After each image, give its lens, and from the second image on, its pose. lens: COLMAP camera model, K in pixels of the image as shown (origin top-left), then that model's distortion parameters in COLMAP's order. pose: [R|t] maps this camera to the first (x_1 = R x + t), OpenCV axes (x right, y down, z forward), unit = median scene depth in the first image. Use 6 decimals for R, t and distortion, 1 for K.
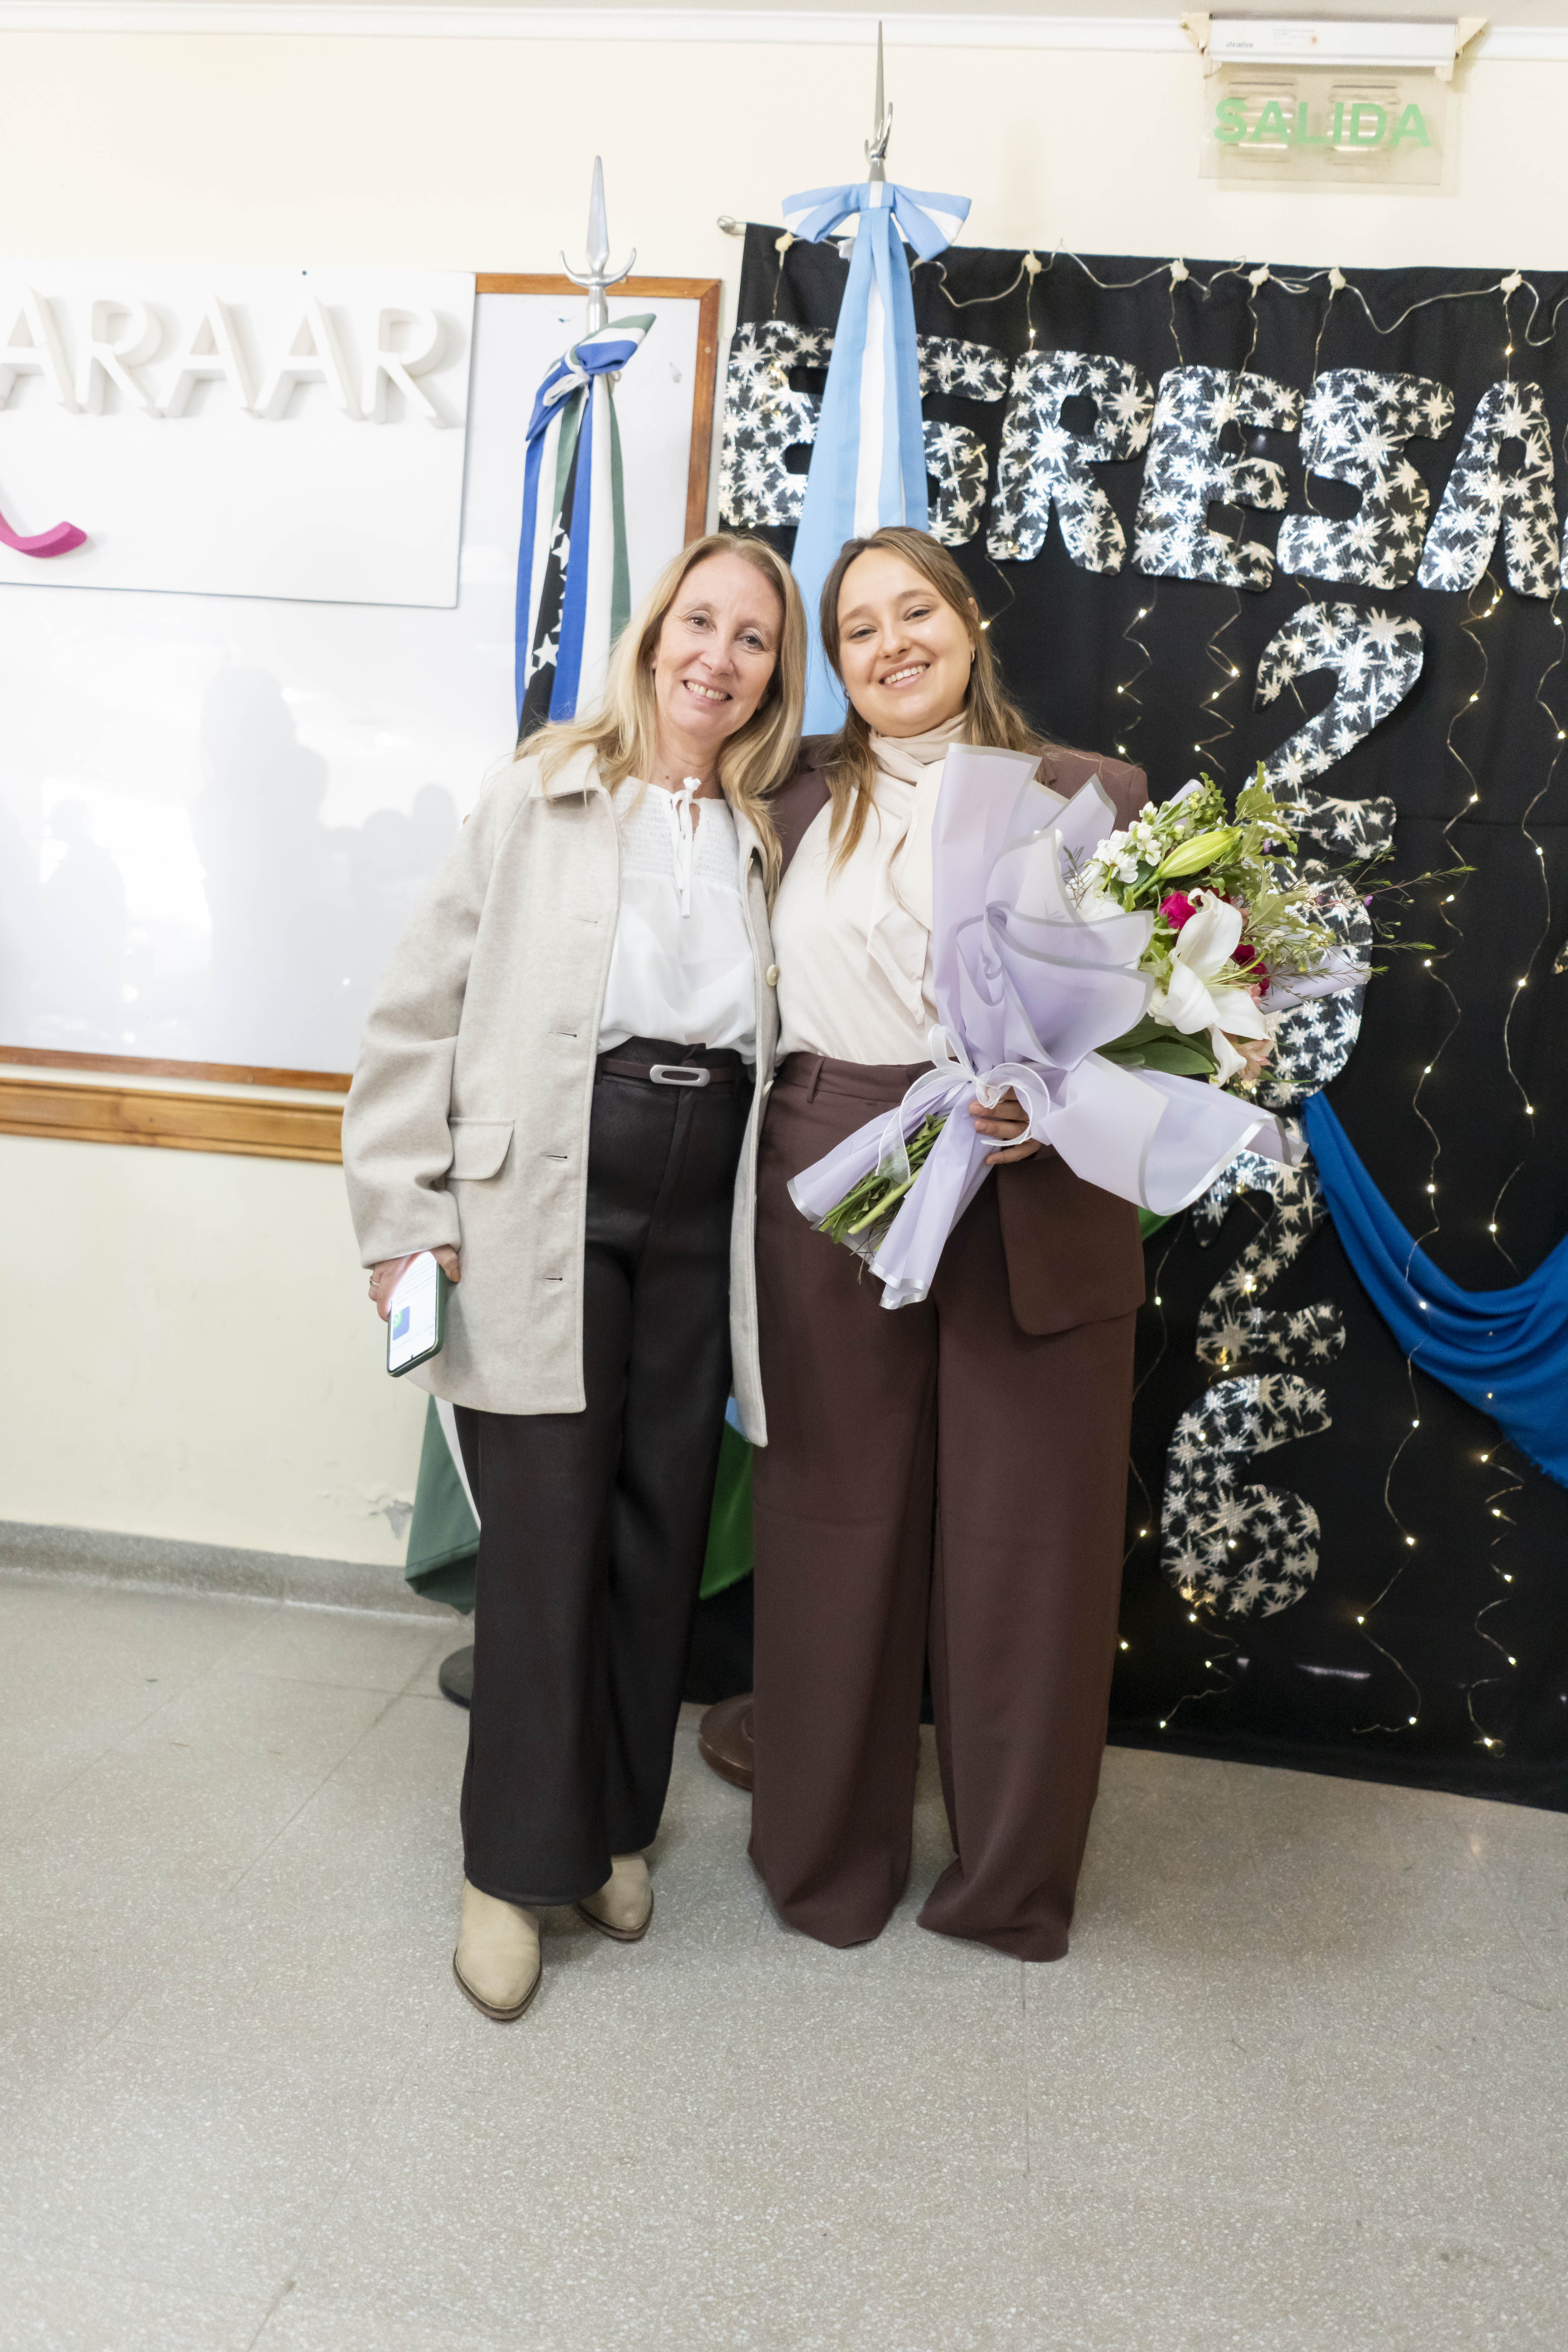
lens RADIAL K [[1778.2, 0, 789.8], [0, 1778.2, 1179.4], [0, 0, 1]] dist [-0.024472, 0.004089]
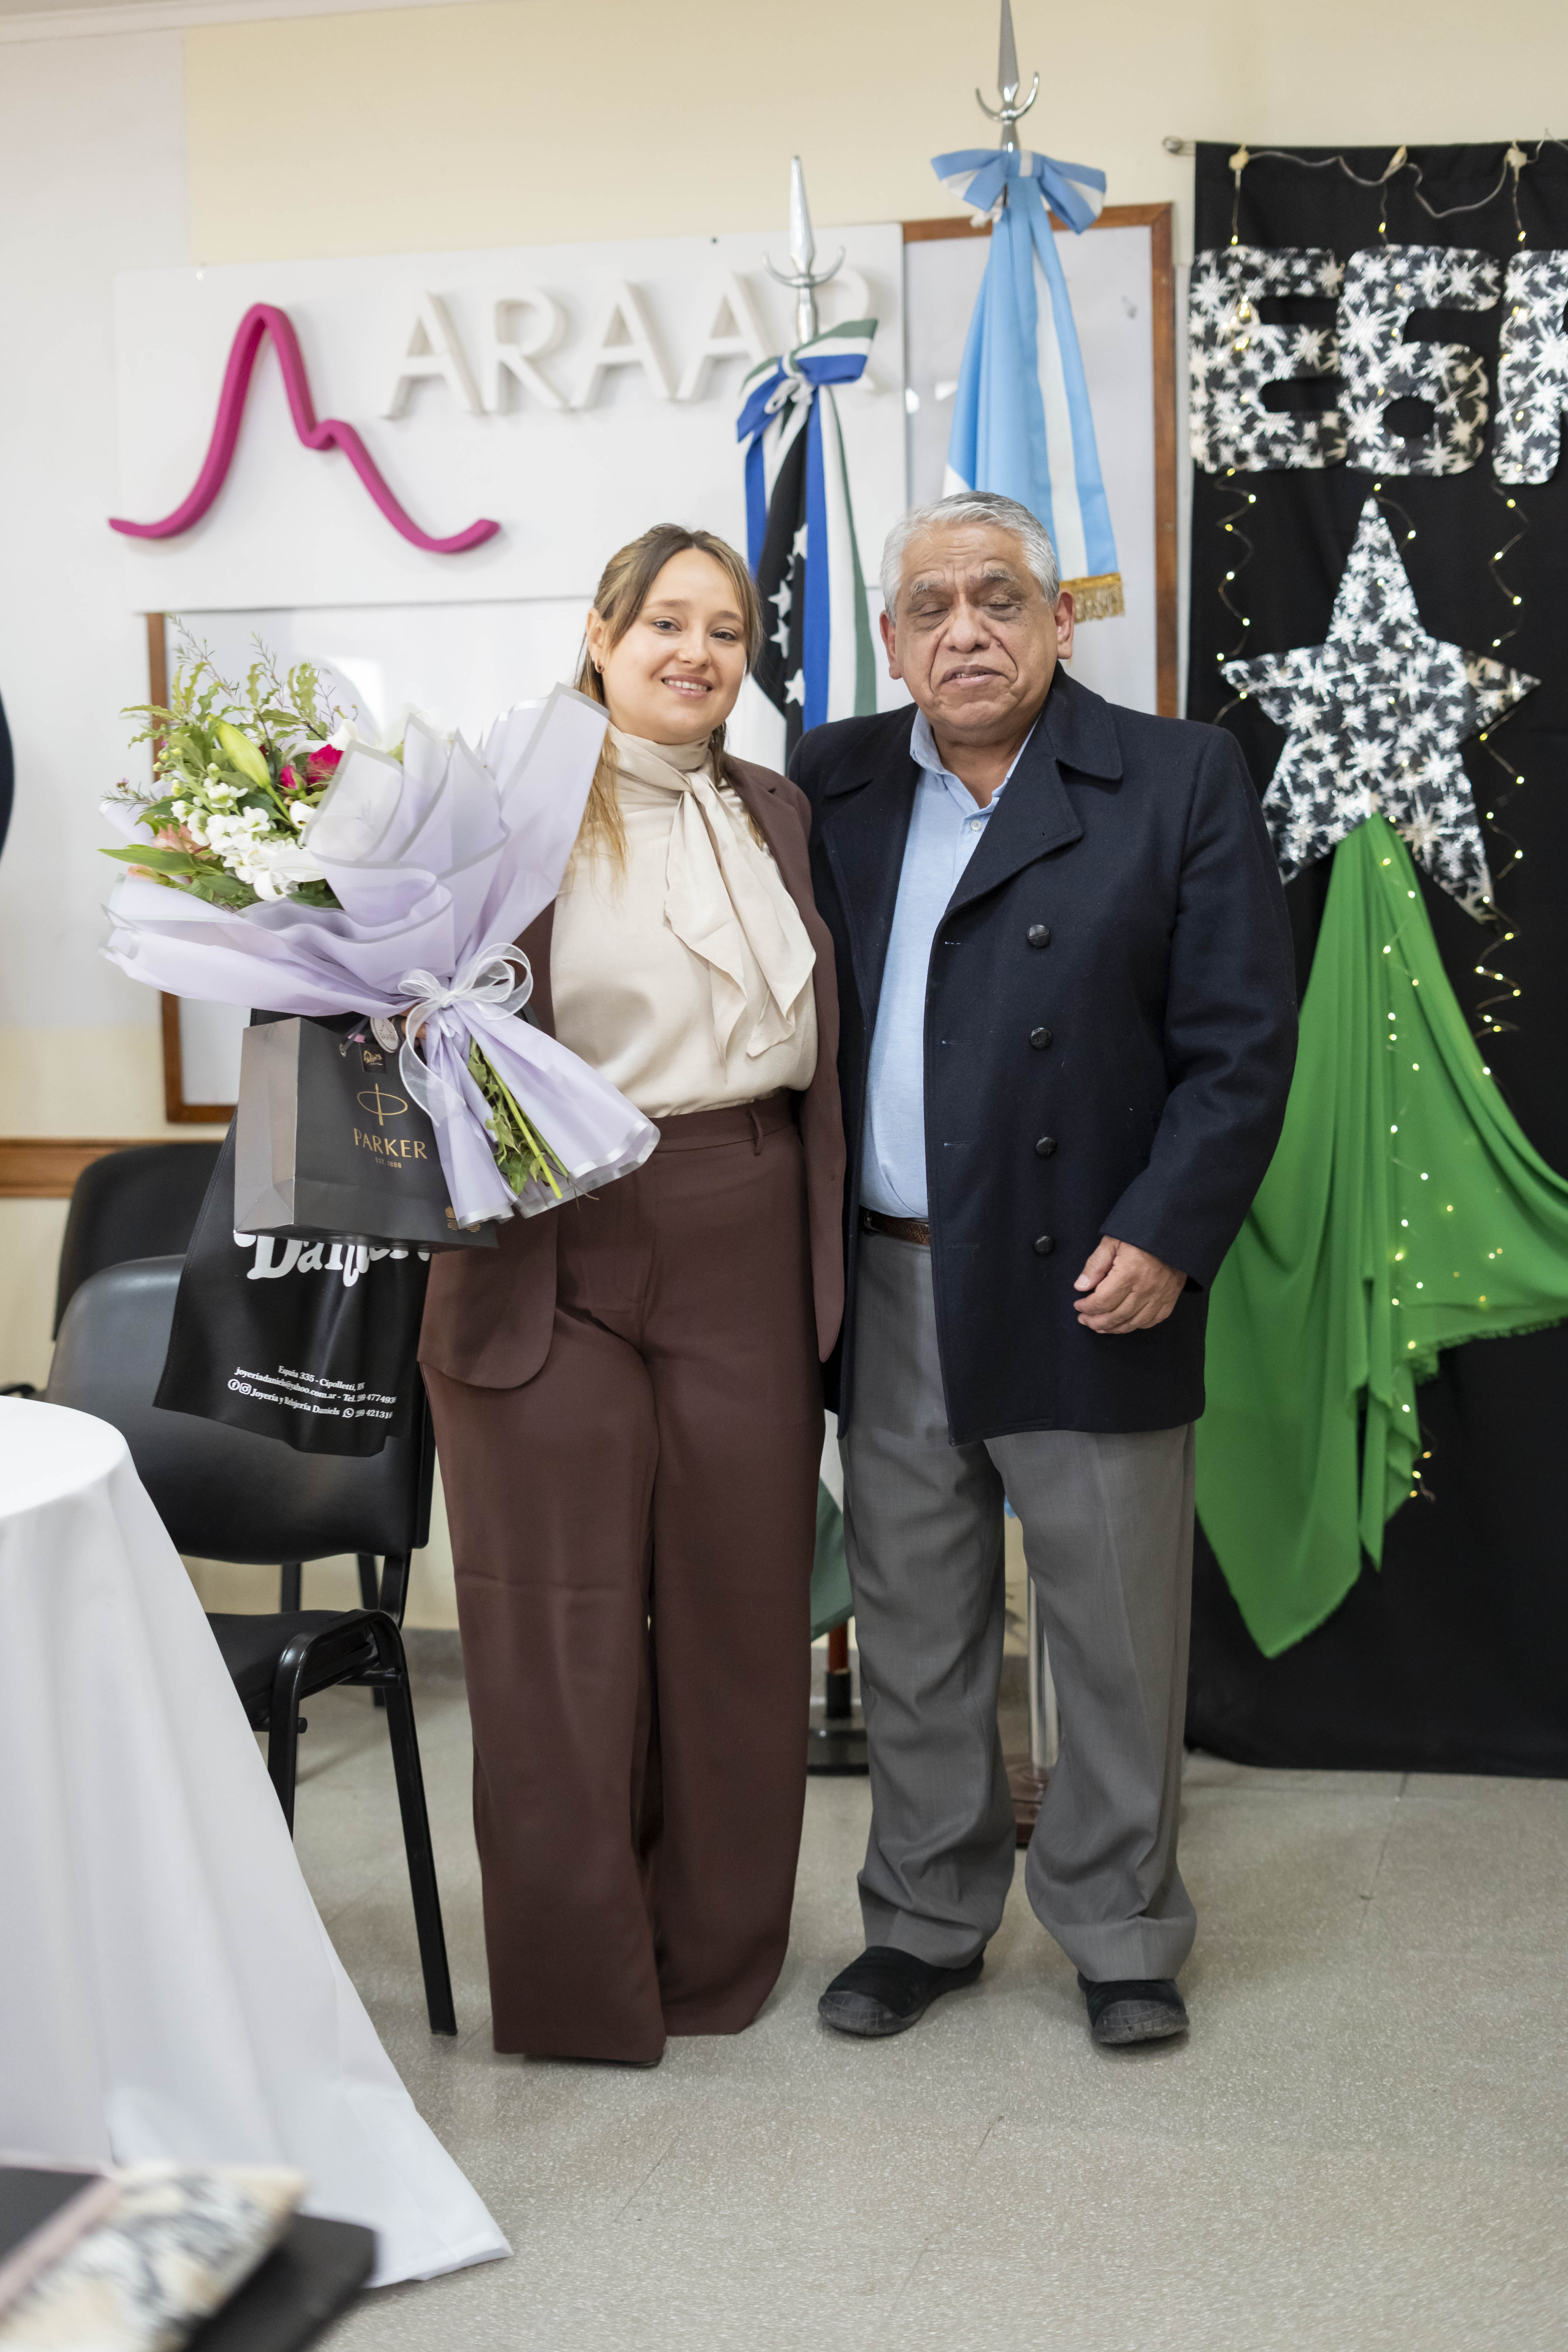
lens RADIAL K [[3440.2, 0, 776.3], [0, 3440.2, 1159.4], [0, 0, 1]] dist [-0.038721, 0.000000]
pose [[0.983765, -0.081663, -0.159804, 0.002243], [0.081582, 0.996641, -0.007079, -0.024640], [0.159845, -0.006073, 0.987123, -0.797583]]
